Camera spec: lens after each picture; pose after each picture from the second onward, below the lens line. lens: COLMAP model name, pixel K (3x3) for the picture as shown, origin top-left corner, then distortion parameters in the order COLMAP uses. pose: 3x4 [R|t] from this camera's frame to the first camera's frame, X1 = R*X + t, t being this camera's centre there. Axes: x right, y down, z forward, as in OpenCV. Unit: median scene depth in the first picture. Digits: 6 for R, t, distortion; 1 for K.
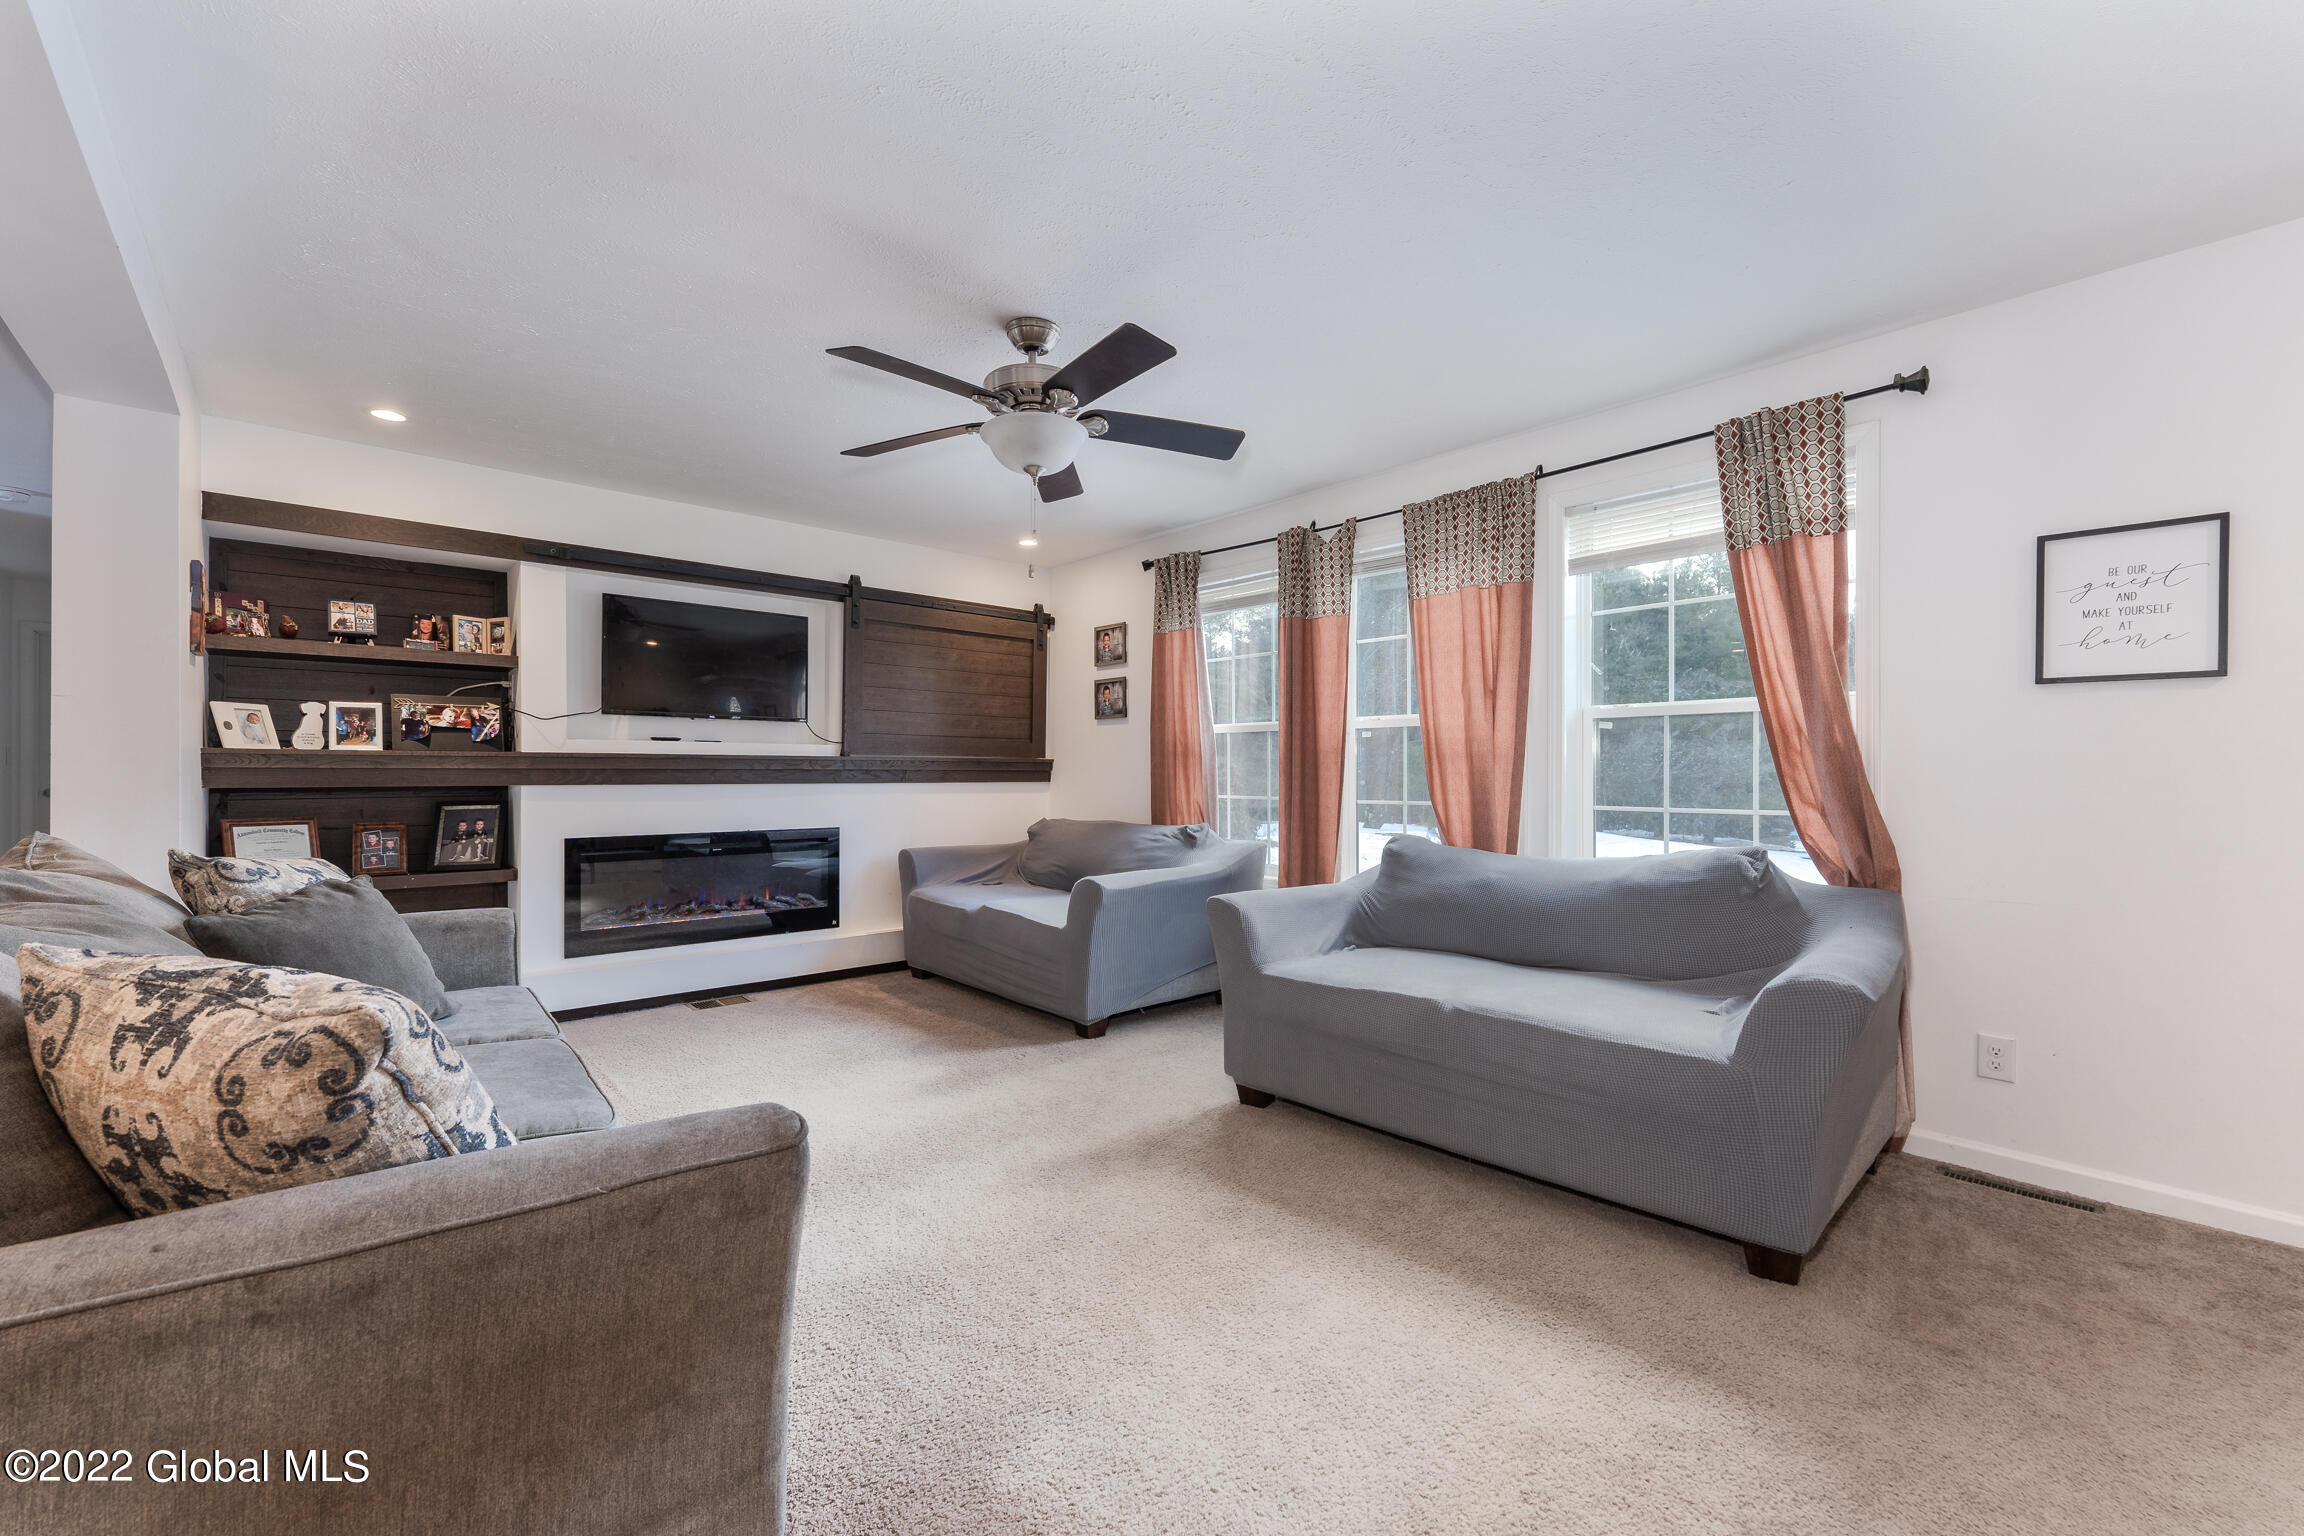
lens RADIAL K [[941.8, 0, 1152.0], [0, 941.8, 768.0], [0, 0, 1]] dist [0.000149, 0.000033]
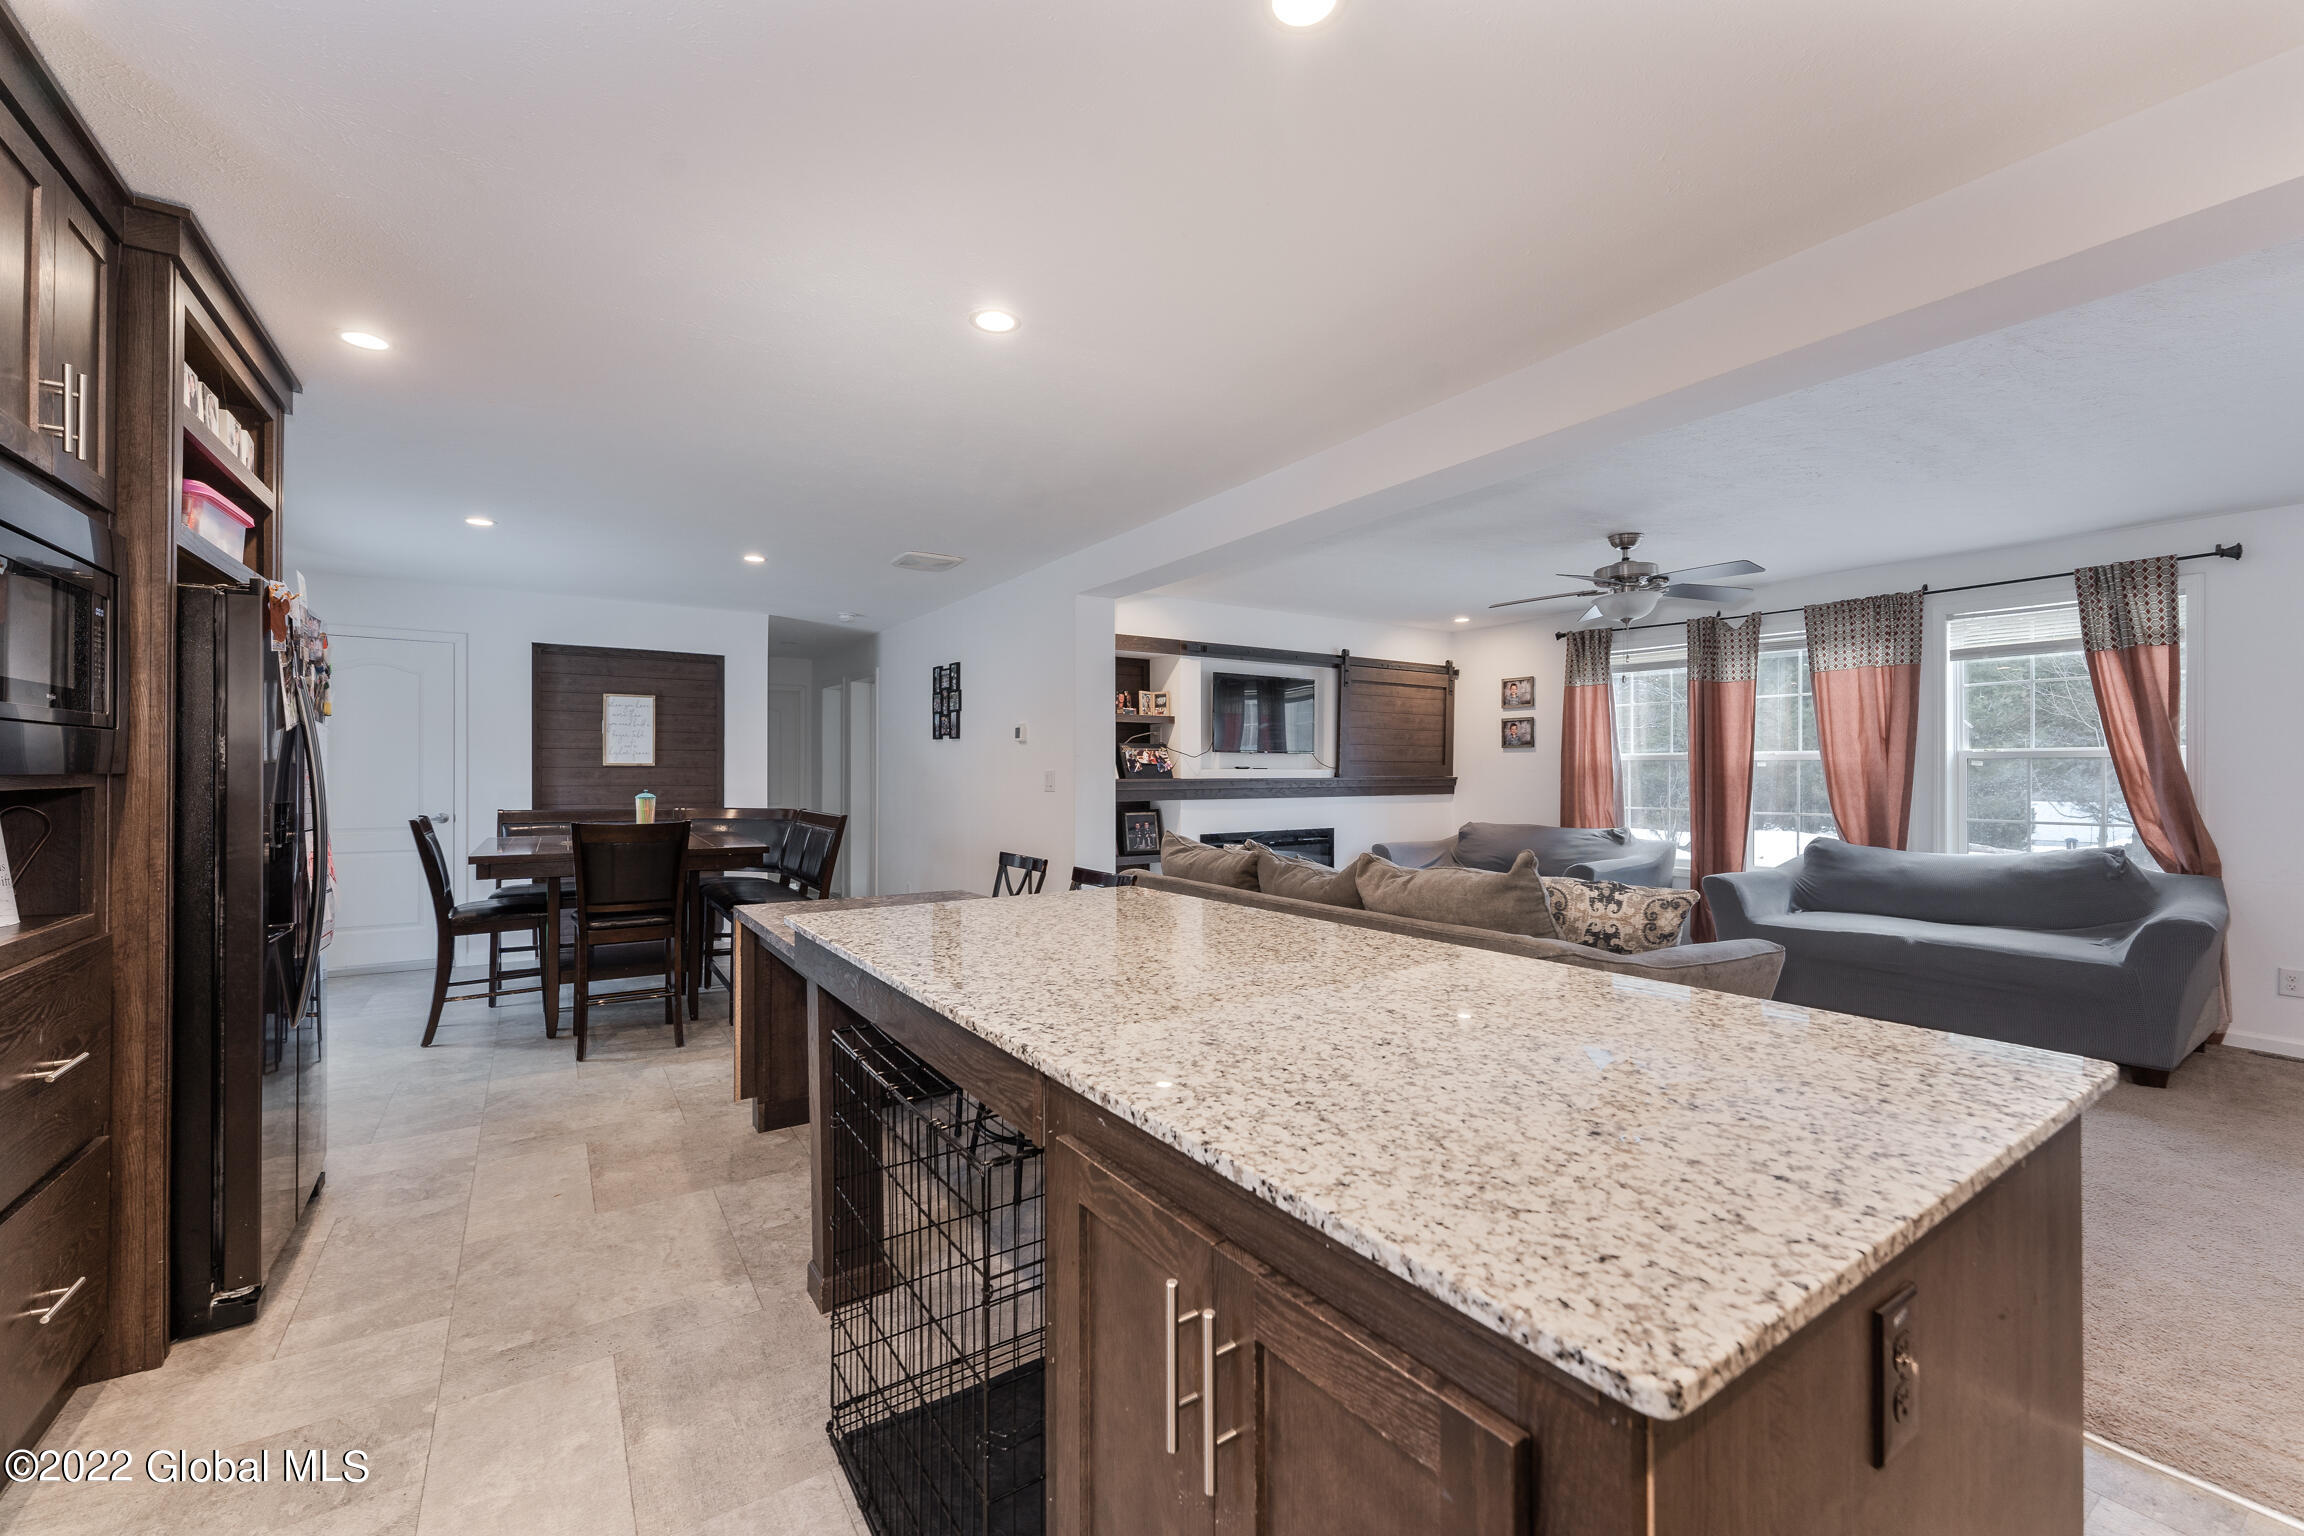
lens RADIAL K [[941.8, 0, 1152.0], [0, 941.8, 768.0], [0, 0, 1]] dist [0.000149, 0.000033]
pose [[0.989322, -0.001346, -0.145739, -0.477744], [0.001803, 0.999994, 0.003005, -0.037896], [0.145734, -0.003235, 0.989319, -0.525403]]
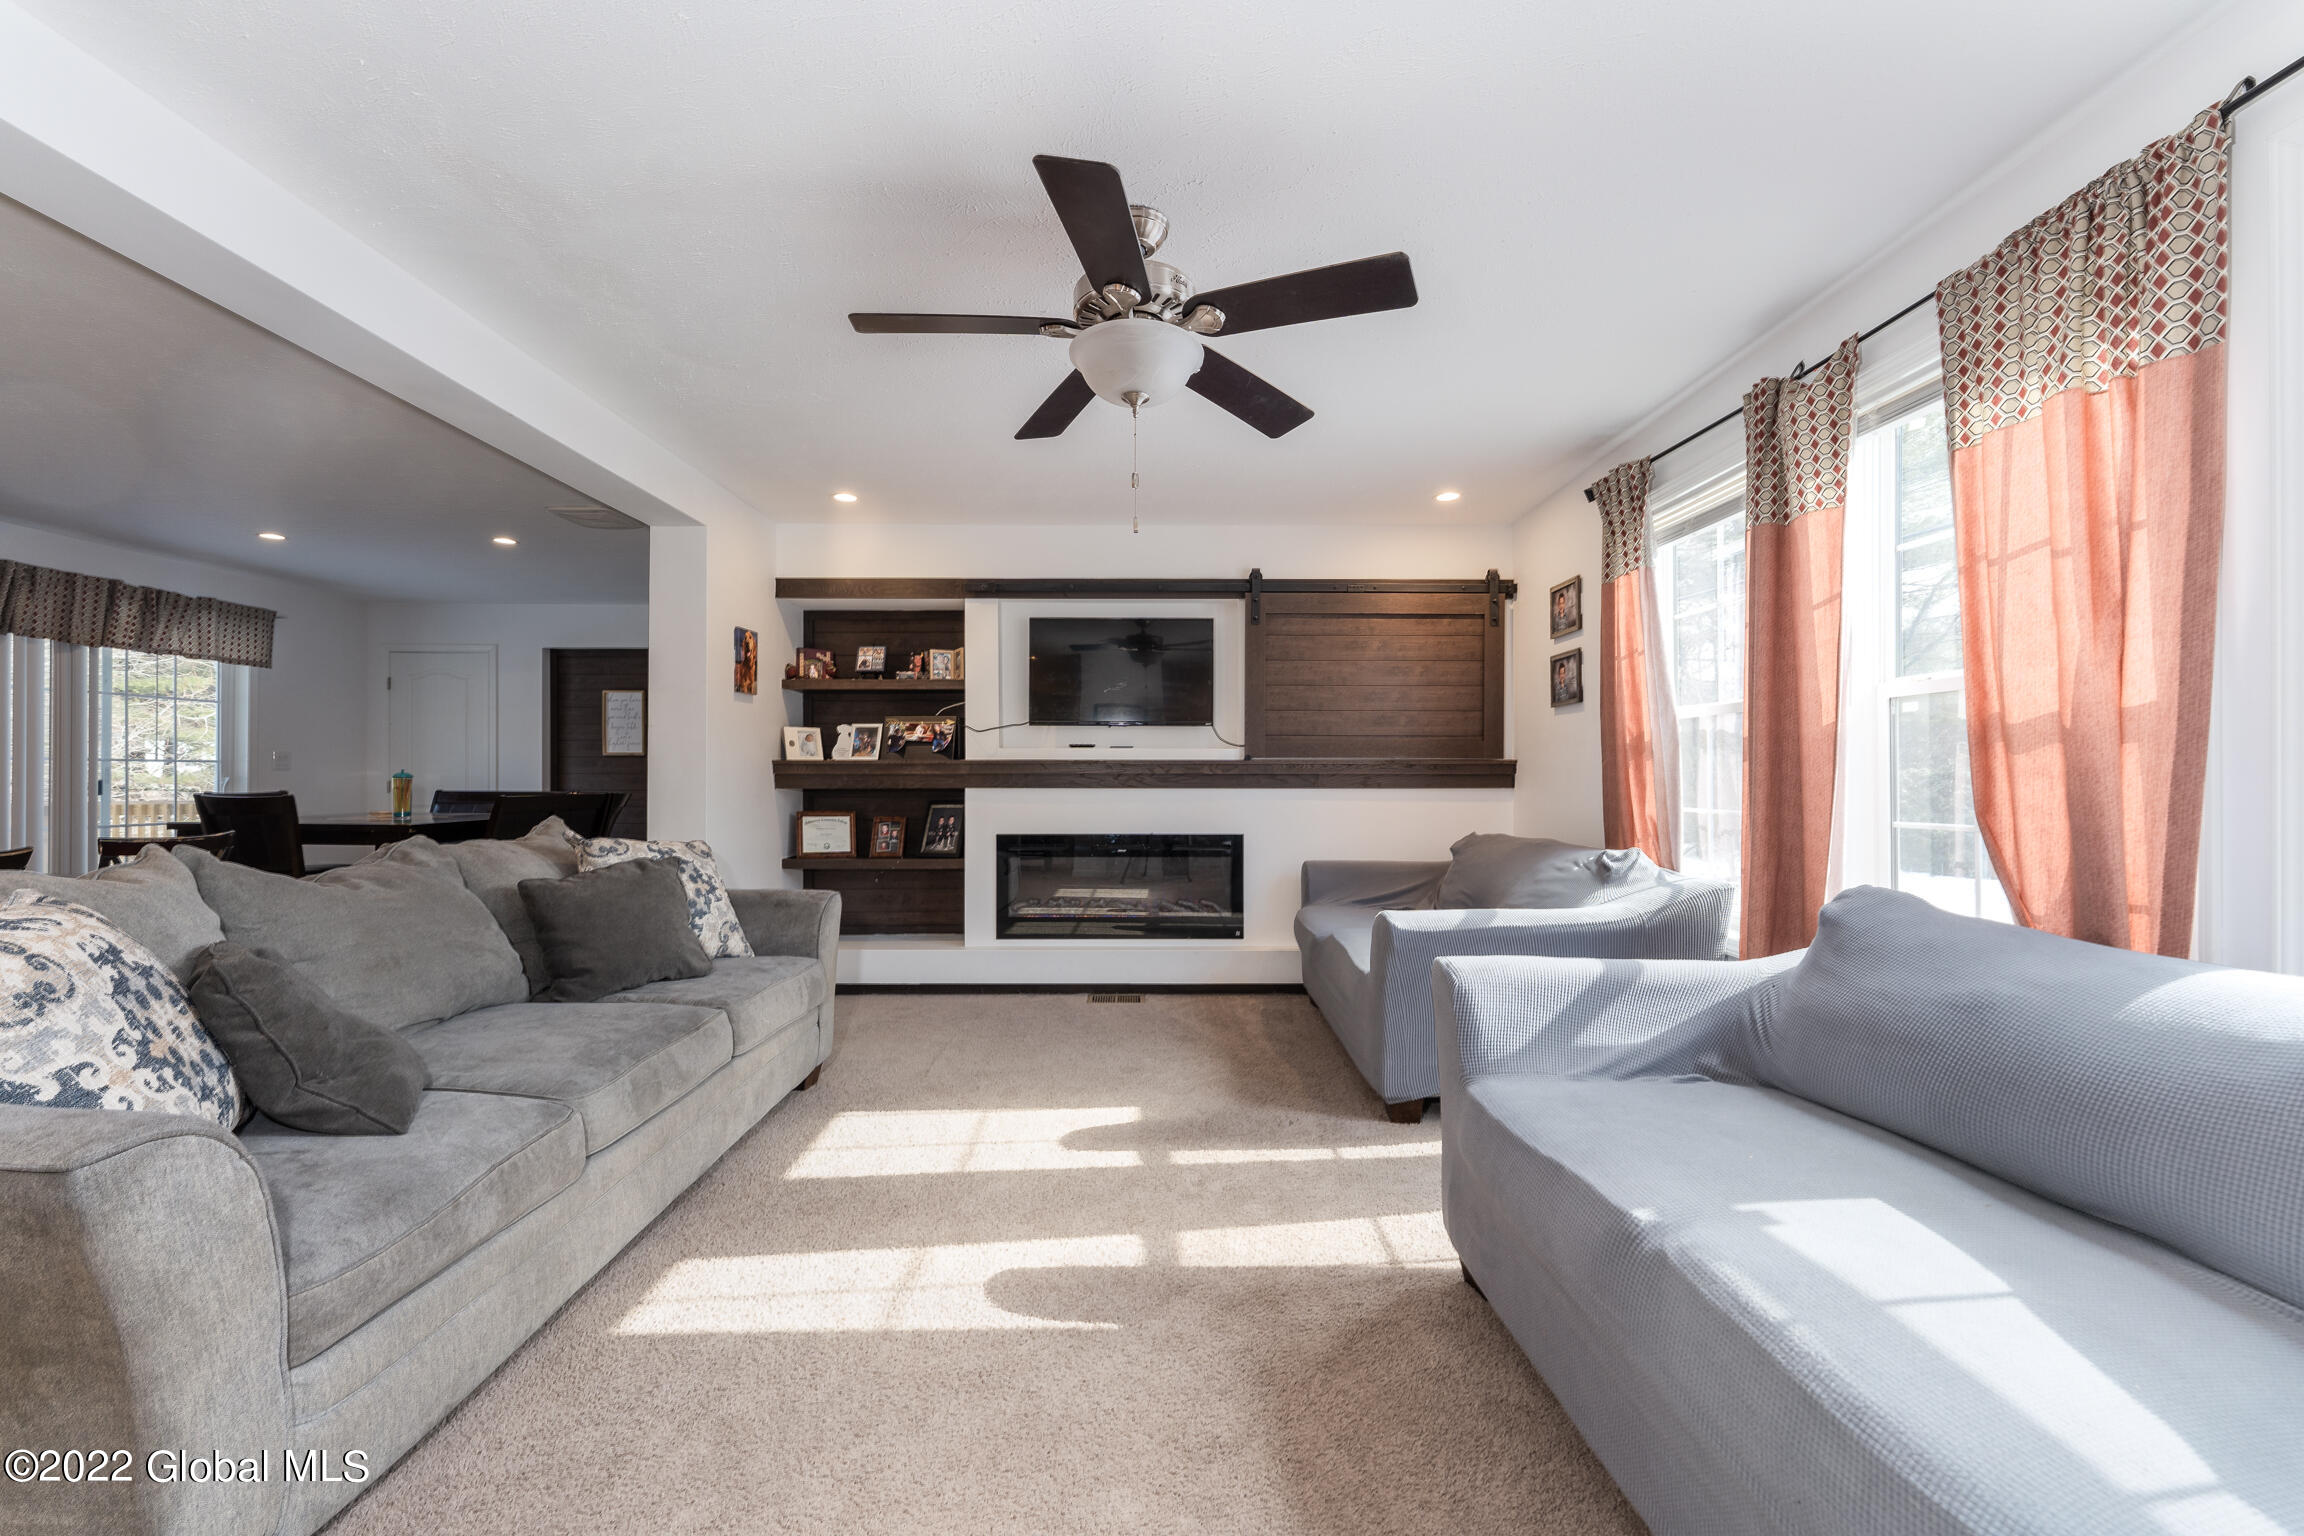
lens RADIAL K [[932.2, 0, 1135.7], [0, 932.2, 769.2], [0, 0, 1]] dist [0.000546, -0.000099]
pose [[0.737452, -0.008197, -0.675350, 0.273125], [0.004537, 0.999964, -0.007183, 0.004024], [0.675385, 0.002233, 0.737462, 0.275480]]
